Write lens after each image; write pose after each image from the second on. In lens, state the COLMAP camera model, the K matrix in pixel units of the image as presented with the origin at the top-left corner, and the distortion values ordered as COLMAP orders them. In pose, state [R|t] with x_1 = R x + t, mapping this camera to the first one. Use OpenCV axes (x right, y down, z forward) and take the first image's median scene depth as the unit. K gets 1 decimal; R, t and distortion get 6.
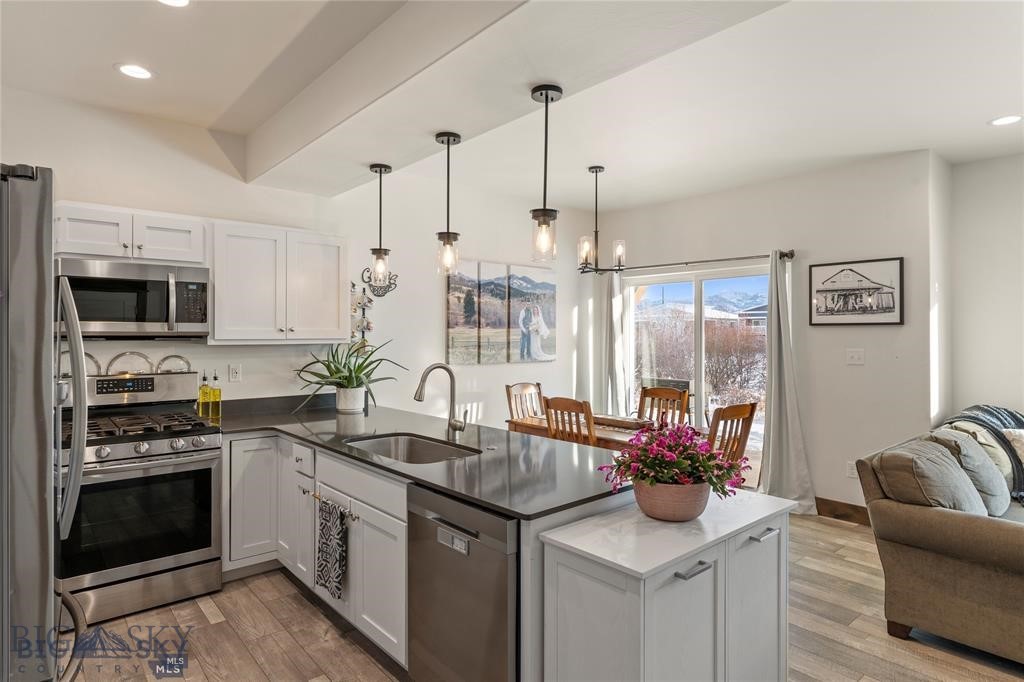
lens RADIAL K [[570.5, 0, 510.1], [0, 570.5, 332.5], [0, 0, 1]] dist [-0.002246, -0.001015]
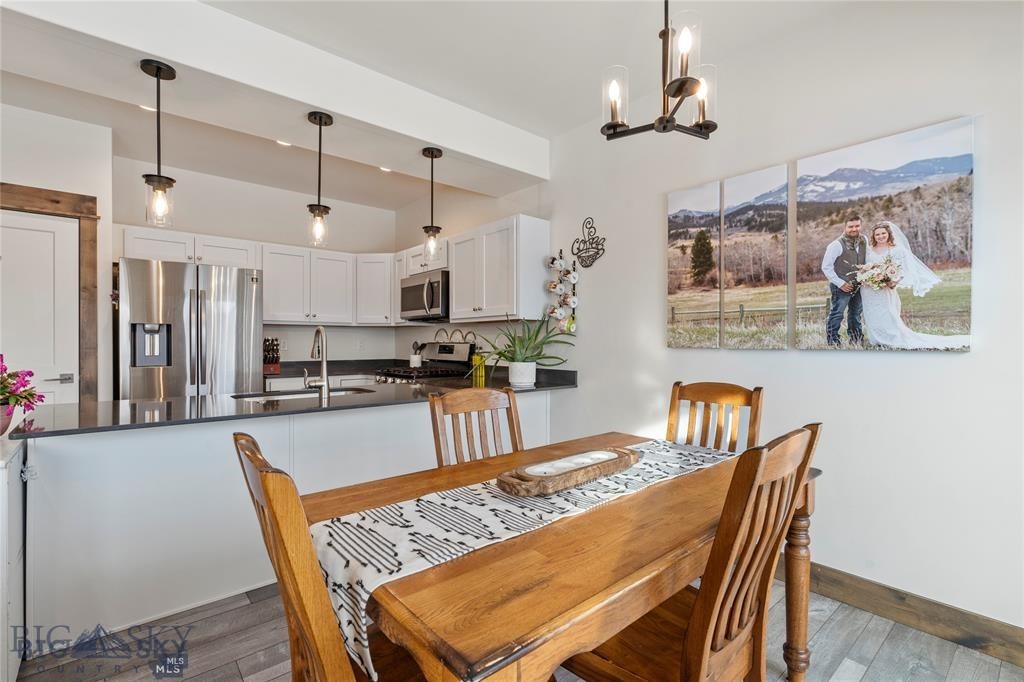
lens RADIAL K [[465.9, 0, 515.2], [0, 465.9, 345.3], [0, 0, 1]] dist [-0.006708, 0.000102]
pose [[-0.000021, 0.004332, -0.999991, 0.494347], [0.001134, 0.999990, 0.004332, 0.055305], [0.999999, -0.001134, -0.000026, 0.872370]]
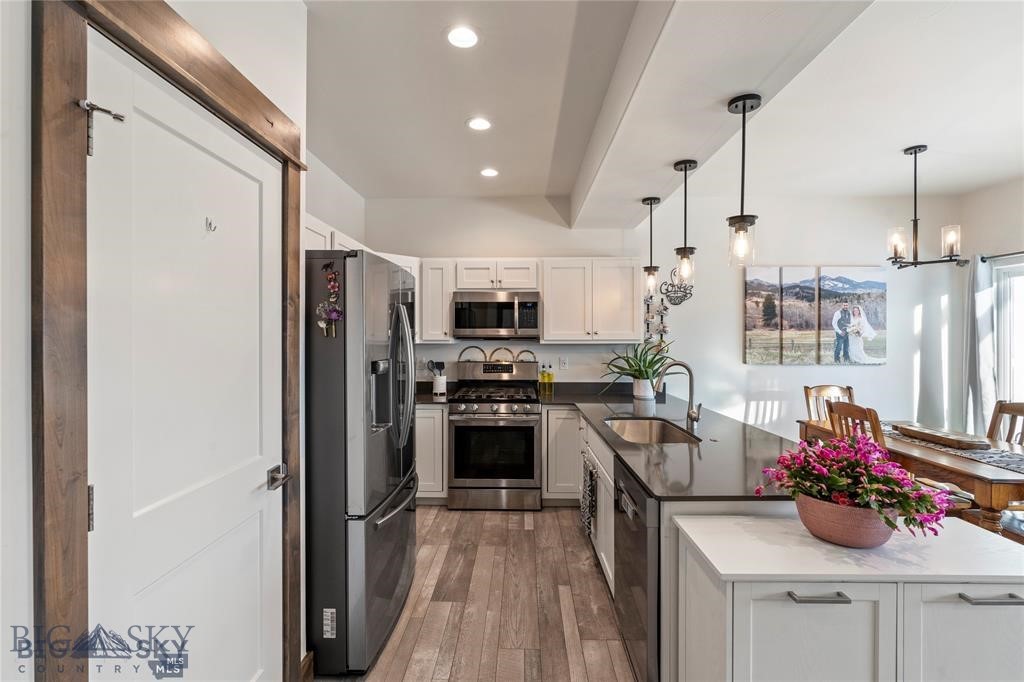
lens RADIAL K [[458.9, 0, 512.6], [0, 458.9, 337.8], [0, 0, 1]] dist [-0.003606, 0.000407]
pose [[0.744394, 0.000979, -0.667740, 0.157460], [0.003299, 0.999981, 0.005144, 0.000309], [0.667732, -0.006032, 0.744377, 0.049821]]
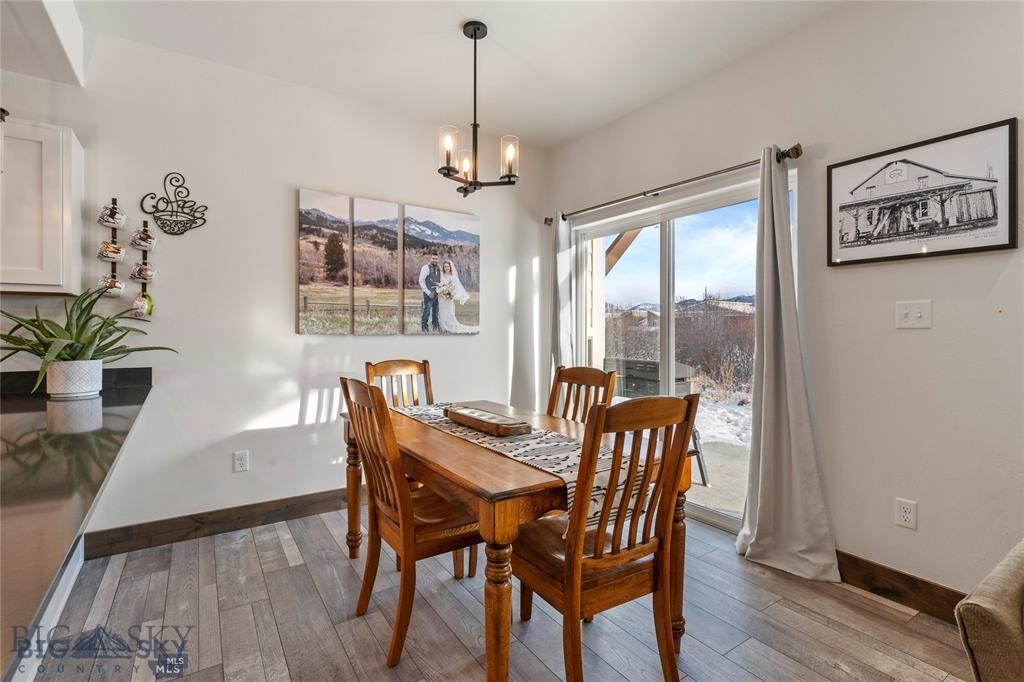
lens RADIAL K [[477.6, 0, 510.3], [0, 477.6, 331.7], [0, 0, 1]] dist [-0.007877, 0.000473]
pose [[0.992025, -0.000408, -0.126040, 0.255630], [0.001297, 0.999975, 0.006967, 0.053059], [0.126034, -0.007075, 0.992001, 0.457995]]
